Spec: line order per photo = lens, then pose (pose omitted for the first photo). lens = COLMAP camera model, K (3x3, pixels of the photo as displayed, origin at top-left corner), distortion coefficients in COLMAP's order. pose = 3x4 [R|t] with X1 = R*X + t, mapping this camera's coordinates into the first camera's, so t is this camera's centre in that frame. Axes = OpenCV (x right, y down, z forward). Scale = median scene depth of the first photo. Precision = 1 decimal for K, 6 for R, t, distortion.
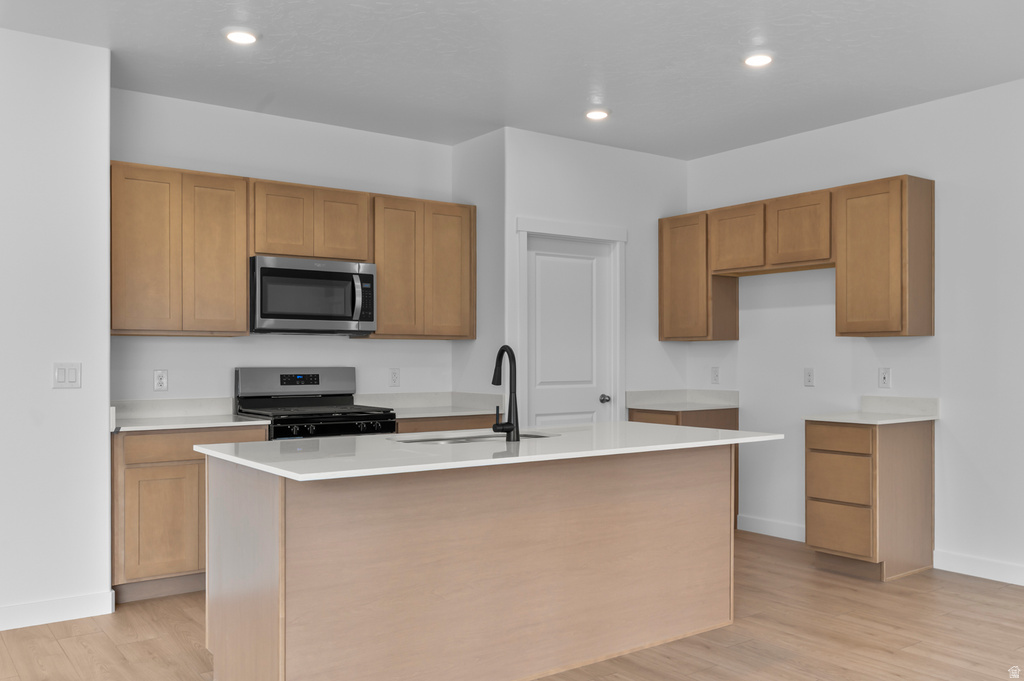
lens RADIAL K [[863.3, 0, 516.5], [0, 863.3, 352.7], [0, 0, 1]] dist [-0.007326, -0.004181]
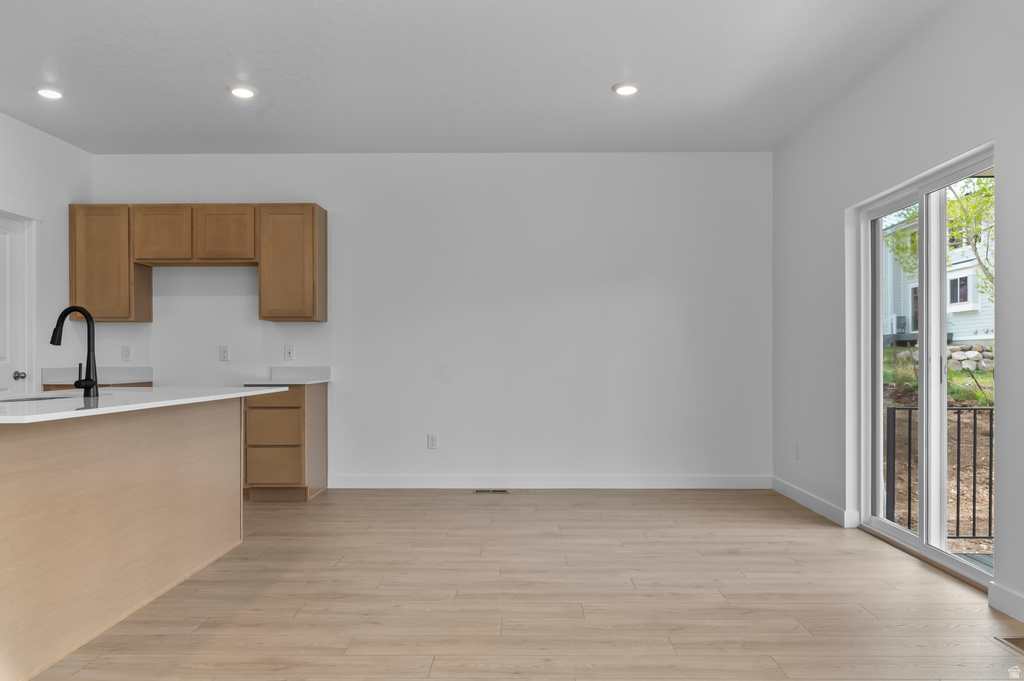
lens RADIAL K [[735.8, 0, 512.3], [0, 735.8, 354.6], [0, 0, 1]] dist [0.006475, -0.000726]
pose [[0.611009, 0.005315, 0.791606, -0.268237], [-0.004661, 0.999984, -0.003116, 0.034840], [-0.791610, -0.001786, 0.611024, 0.034631]]
